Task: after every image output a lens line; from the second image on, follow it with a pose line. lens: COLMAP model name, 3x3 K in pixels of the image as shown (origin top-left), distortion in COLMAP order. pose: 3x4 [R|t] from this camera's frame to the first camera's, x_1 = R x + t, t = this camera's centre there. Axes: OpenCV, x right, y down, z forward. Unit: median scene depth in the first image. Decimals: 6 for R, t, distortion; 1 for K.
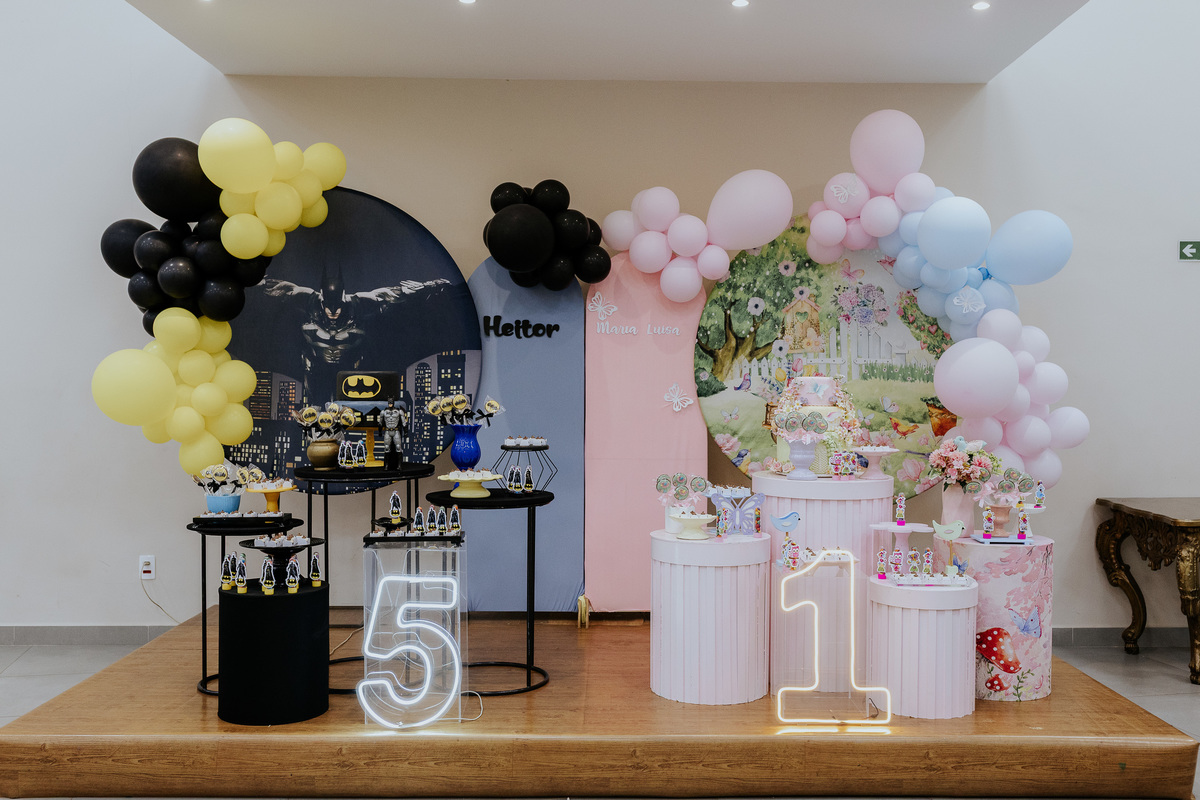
lens RADIAL K [[1139.5, 0, 586.7], [0, 1139.5, 397.2], [0, 0, 1]] dist [0.009637, 0.000000]
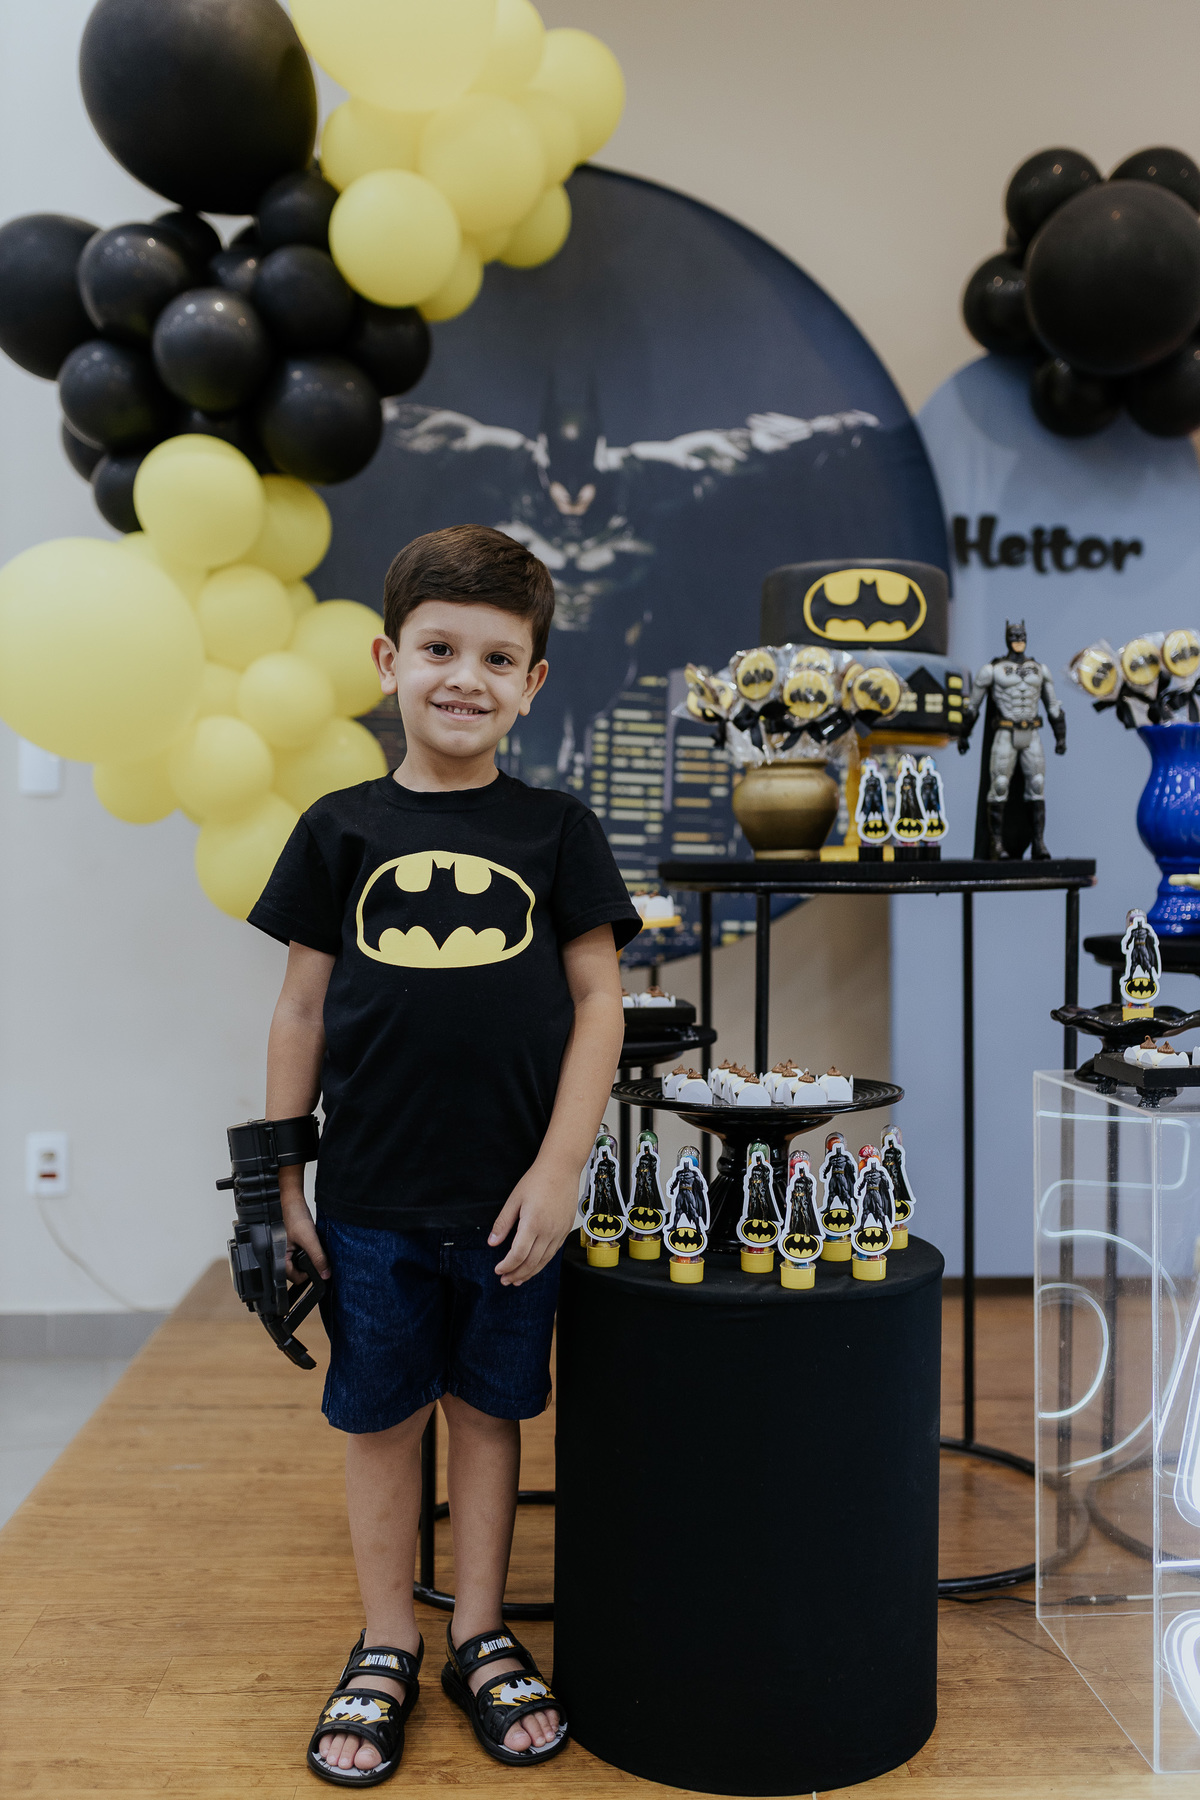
lens RADIAL K [[1709.2, 0, 588.2], [0, 1709.2, 879.0], [0, 0, 1]] dist [0.009637, 0.000000]
pose [[0.998894, 0.003340, 0.046904, -0.244414], [-0.002984, 0.999966, -0.007649, 0.058303], [-0.046928, 0.007500, 0.998870, 0.429225]]
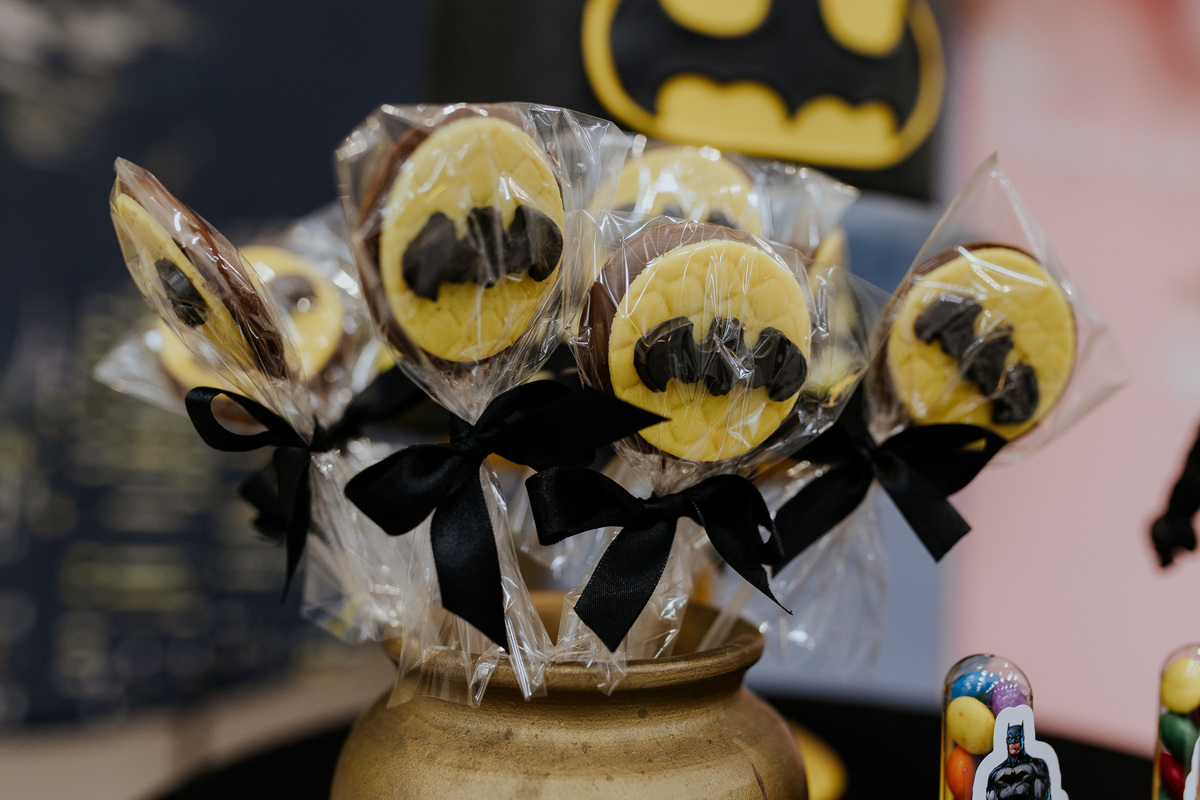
lens RADIAL K [[1139.5, 0, 593.2], [0, 1139.5, 408.7], [0, 0, 1]] dist [0.009637, 0.000000]
pose [[0.937899, 0.024115, 0.346070, -0.203137], [-0.028797, 0.999550, 0.008392, 0.018378], [-0.345712, -0.017837, 0.938171, 0.745524]]
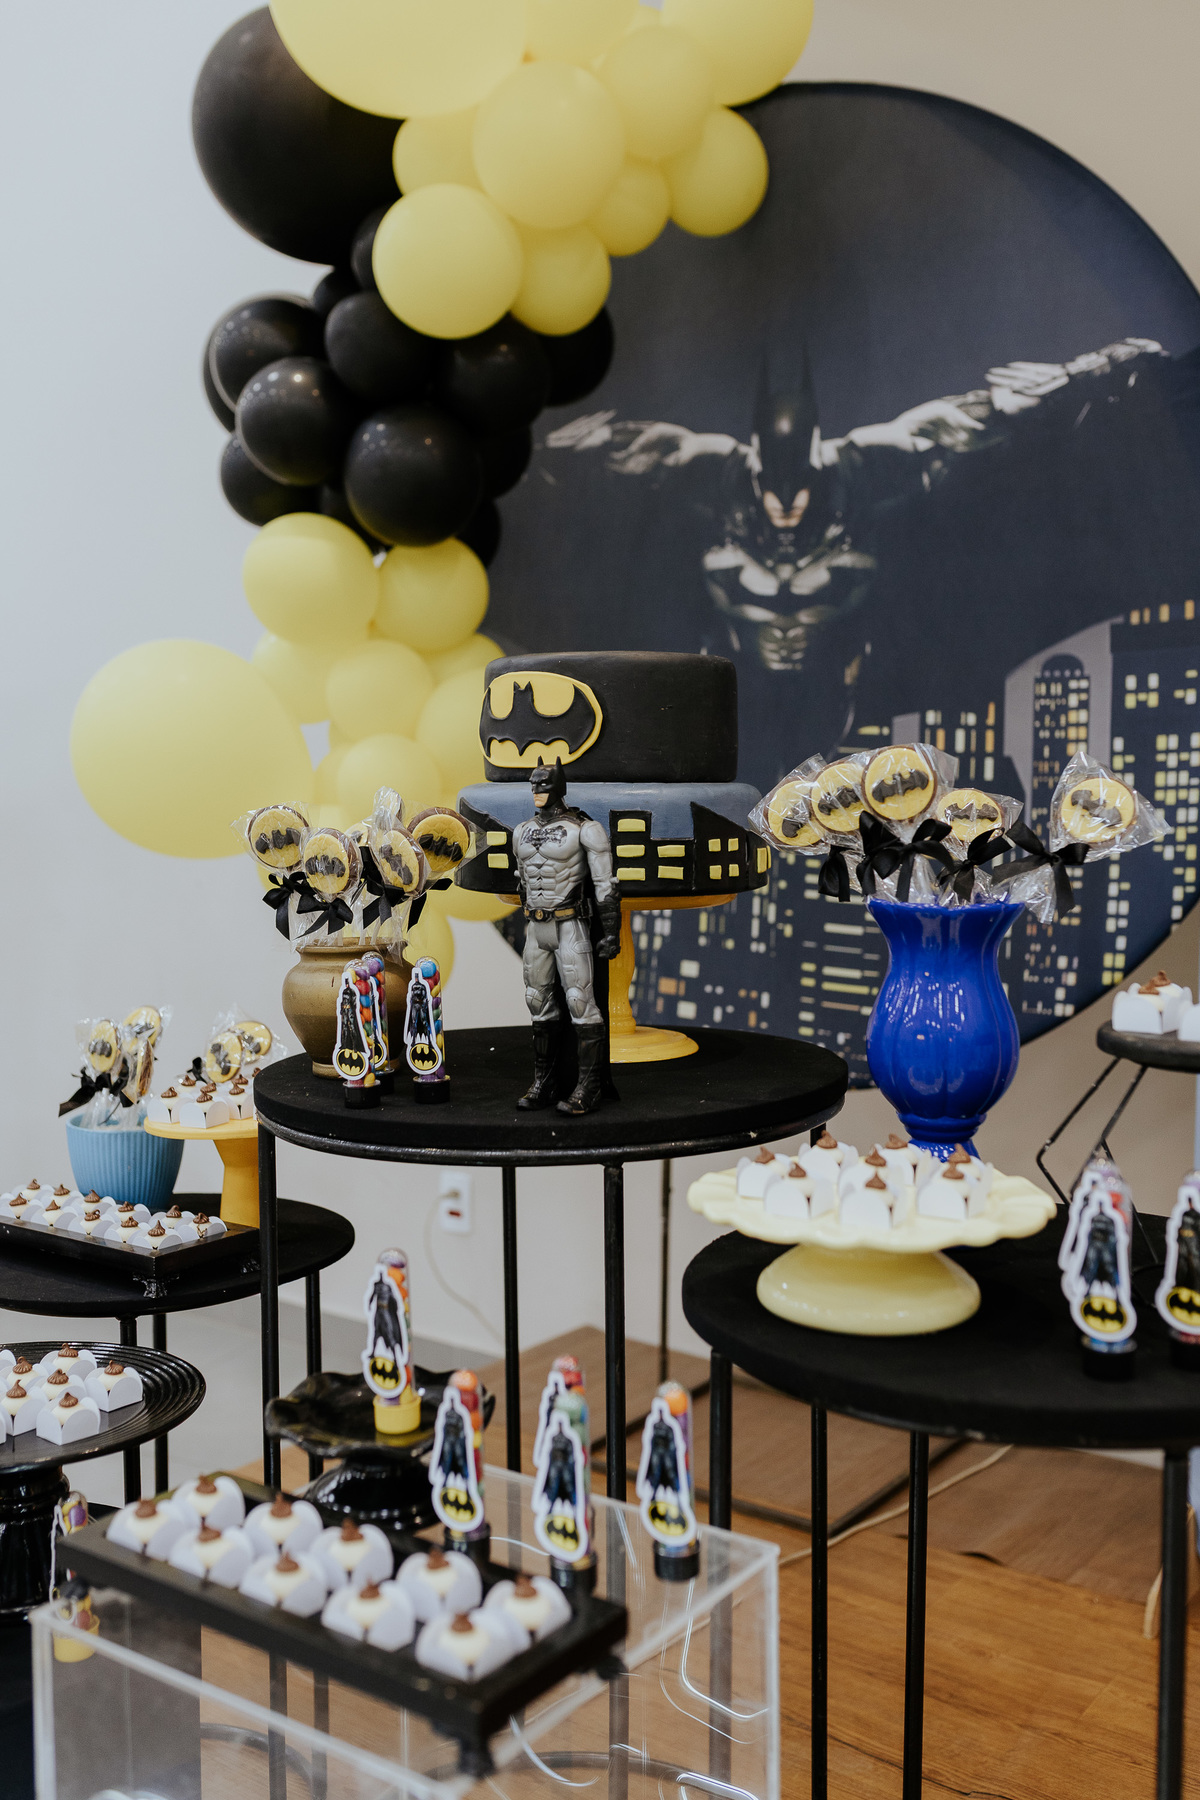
lens RADIAL K [[1695.9, 0, 612.9], [0, 1695.9, 892.3], [0, 0, 1]] dist [0.005003, 0.000000]
pose [[0.801817, 0.035518, -0.596513, 0.019226], [-0.003687, 0.998507, 0.054498, 0.005694], [0.597558, -0.041498, 0.800751, 0.599014]]
